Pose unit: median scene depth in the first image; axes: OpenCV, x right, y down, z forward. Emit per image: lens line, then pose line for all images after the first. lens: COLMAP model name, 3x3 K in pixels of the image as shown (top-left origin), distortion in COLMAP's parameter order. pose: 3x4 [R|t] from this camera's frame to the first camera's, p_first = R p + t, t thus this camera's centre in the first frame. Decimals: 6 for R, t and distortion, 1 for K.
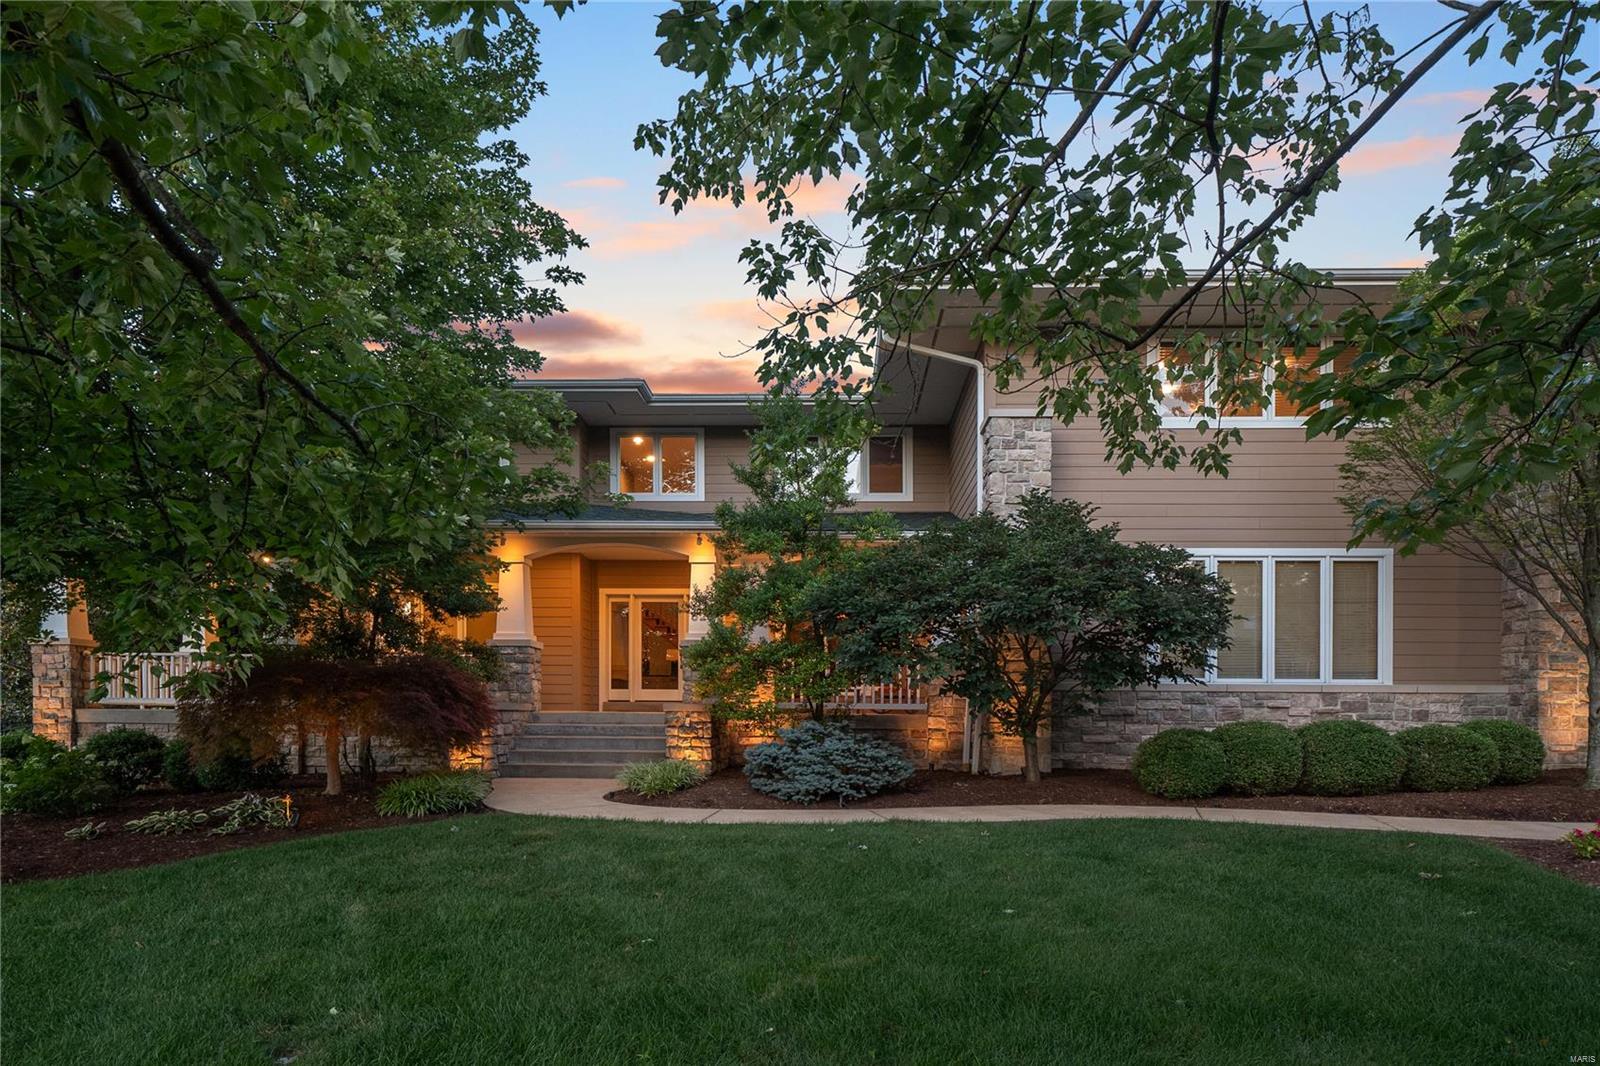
lens RADIAL K [[890.1, 0, 799.1], [0, 890.1, 582.1], [0, 0, 1]] dist [-0.000653, -0.001109]
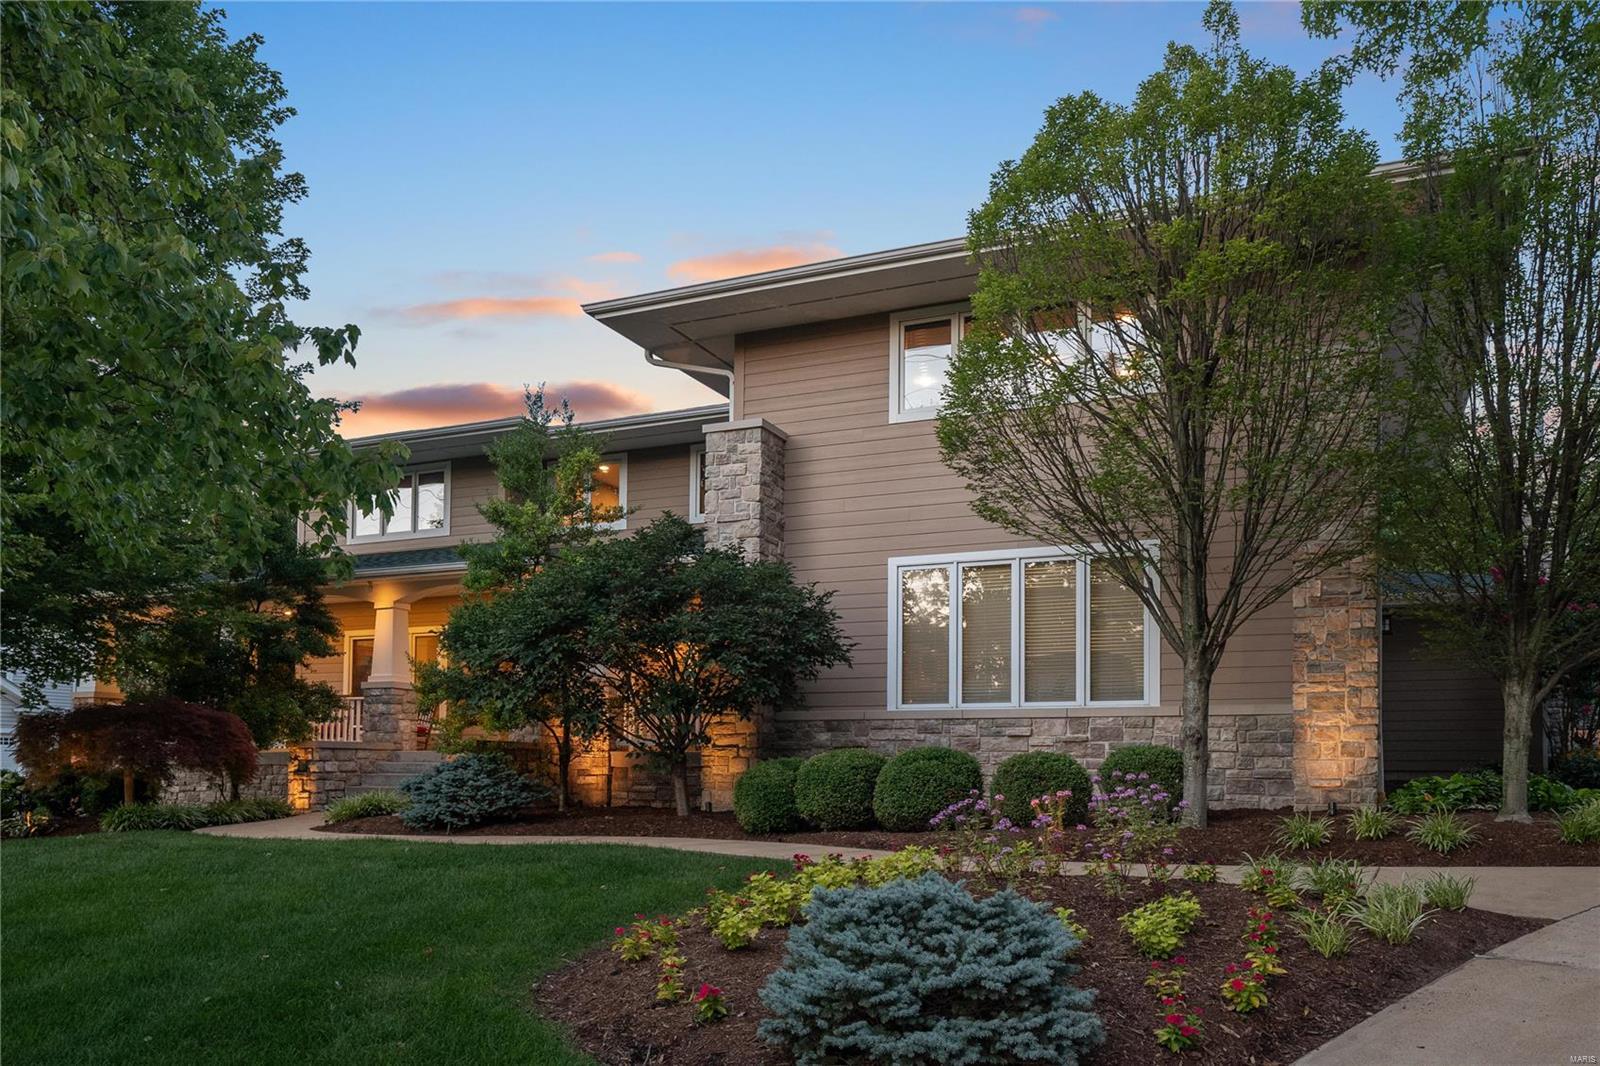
lens RADIAL K [[1145.1, 0, 800.0], [0, 1145.1, 533.0], [0, 0, 1]] dist [0.001043, -0.000245]
pose [[0.929312, -0.076894, -0.361202, 0.789982], [0.056694, 0.996194, -0.066209, 0.008668], [0.364919, 0.041051, 0.930134, -0.105698]]
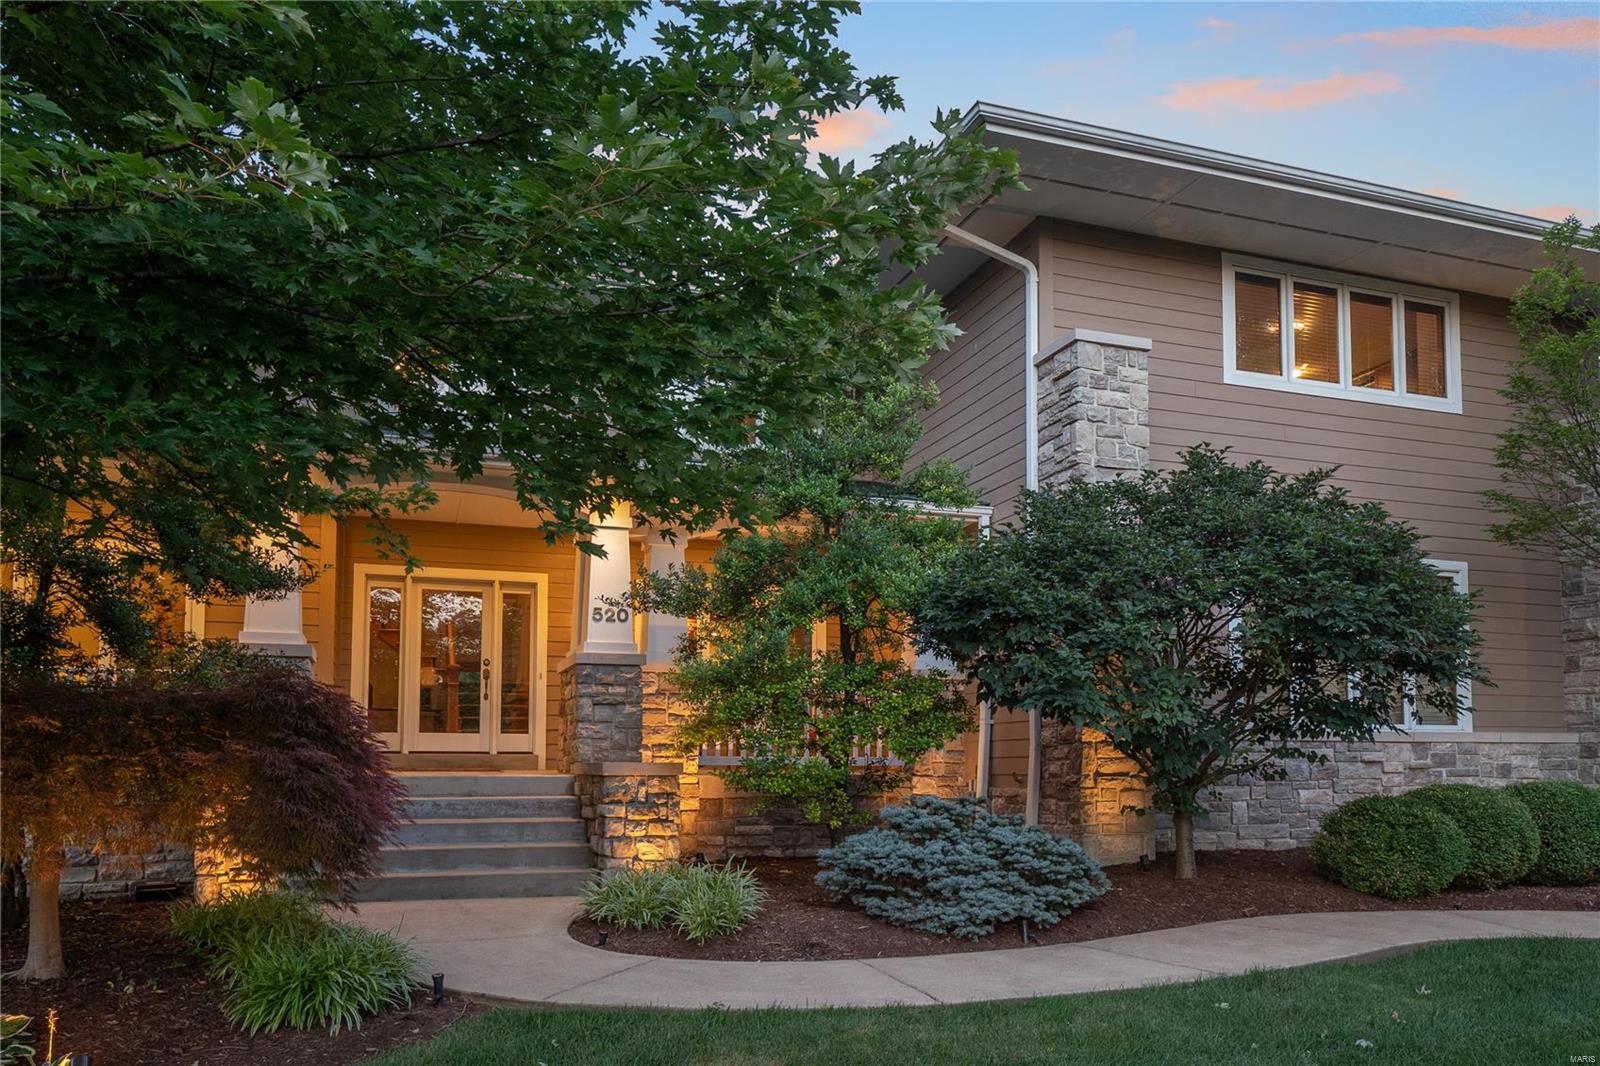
lens RADIAL K [[1142.0, 0, 800.0], [0, 1142.0, 533.0], [0, 0, 1]] dist [-0.001467, -0.002224]
pose [[0.943753, 0.060302, 0.325105, -0.281766], [-0.044539, 0.997453, -0.055718, 0.023773], [-0.327637, 0.038104, 0.944035, 0.253330]]
